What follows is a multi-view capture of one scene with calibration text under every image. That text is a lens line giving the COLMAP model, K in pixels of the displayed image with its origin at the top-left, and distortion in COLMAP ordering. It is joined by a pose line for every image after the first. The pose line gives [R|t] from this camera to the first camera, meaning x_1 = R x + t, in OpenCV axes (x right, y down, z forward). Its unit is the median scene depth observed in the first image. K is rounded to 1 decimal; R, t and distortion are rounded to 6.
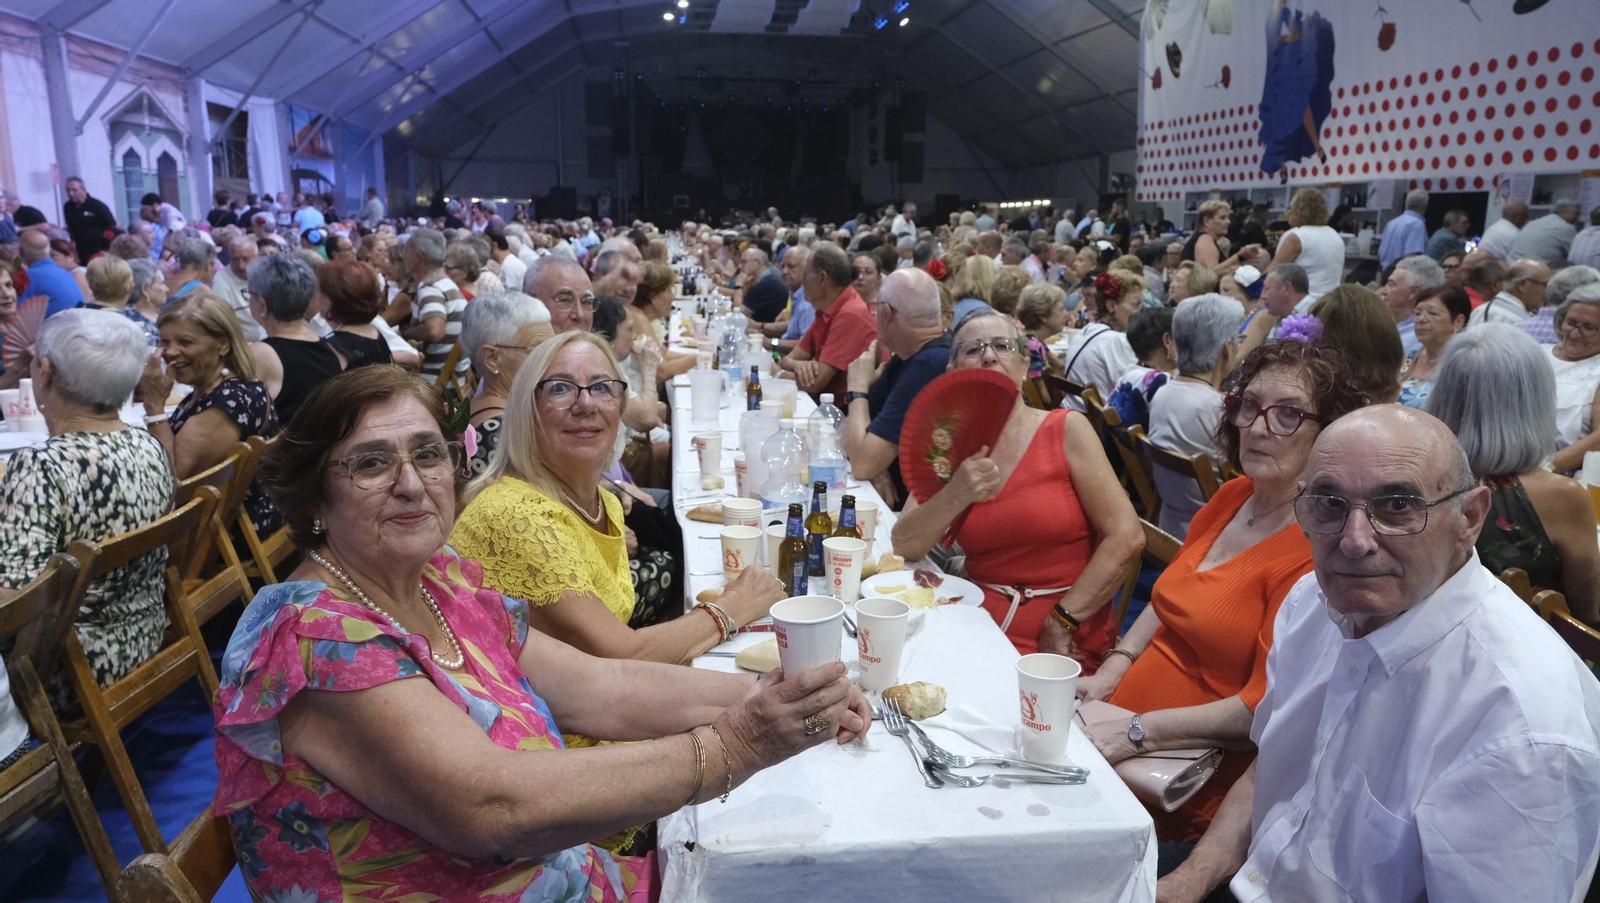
lens RADIAL K [[1091.6, 0, 803.6], [0, 1091.6, 449.9], [0, 0, 1]] dist [-0.022800, 0.006148]
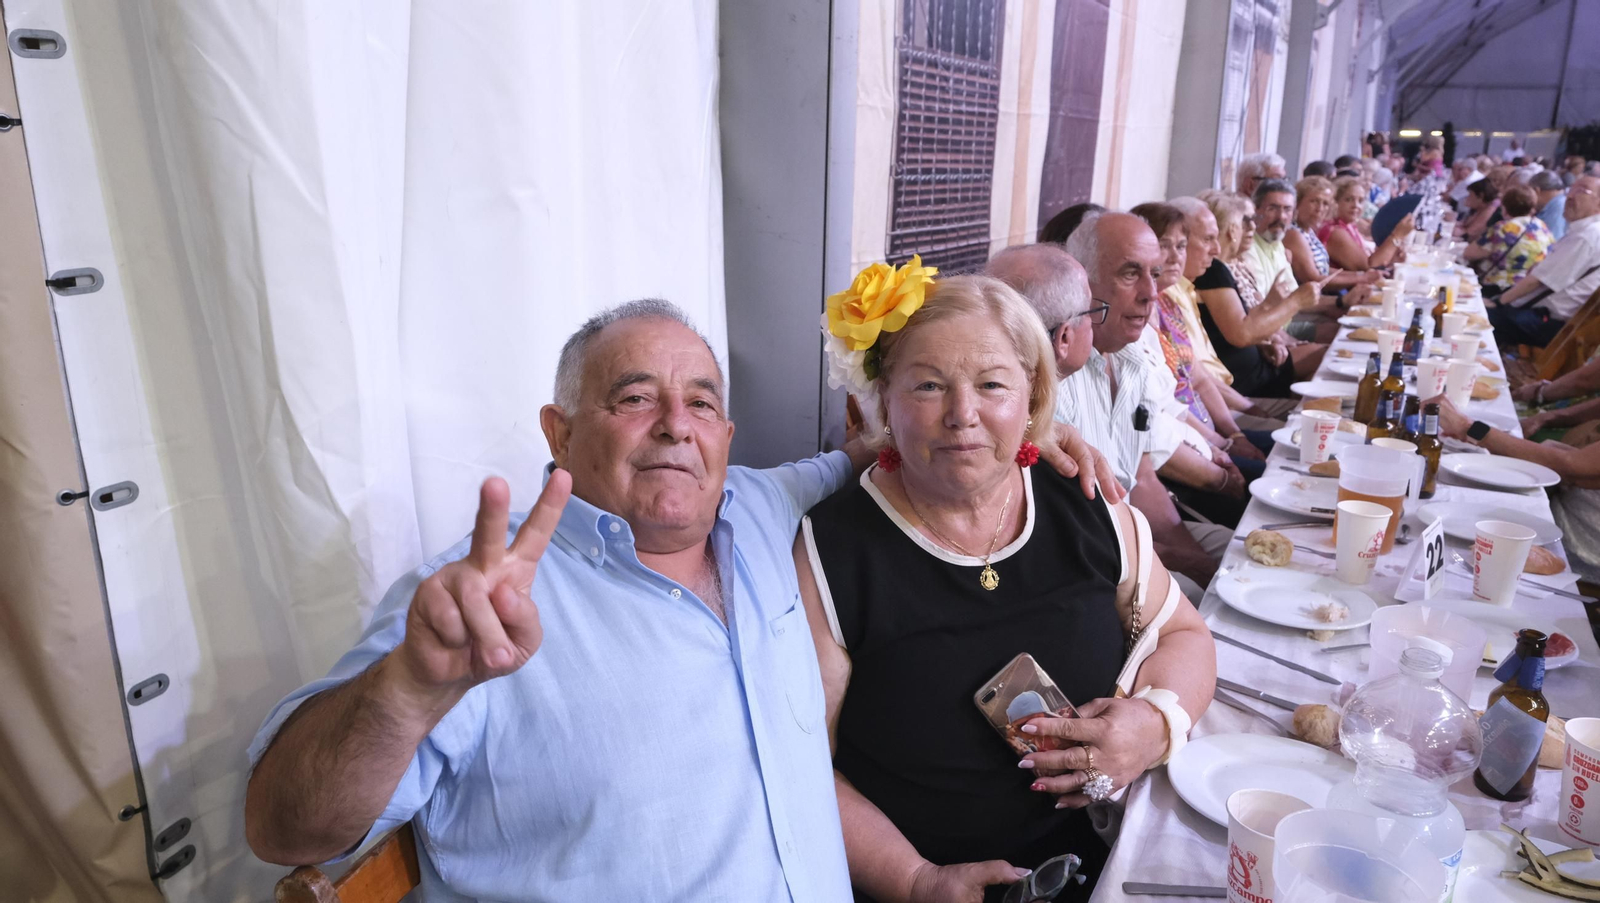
lens RADIAL K [[1091.6, 0, 806.1], [0, 1091.6, 461.6], [0, 0, 1]] dist [-0.022800, 0.006148]
pose [[0.798766, 0.165391, -0.578462, -0.393551], [-0.125142, 0.986117, 0.109144, -0.000378], [0.588483, -0.014791, 0.808374, -0.017575]]
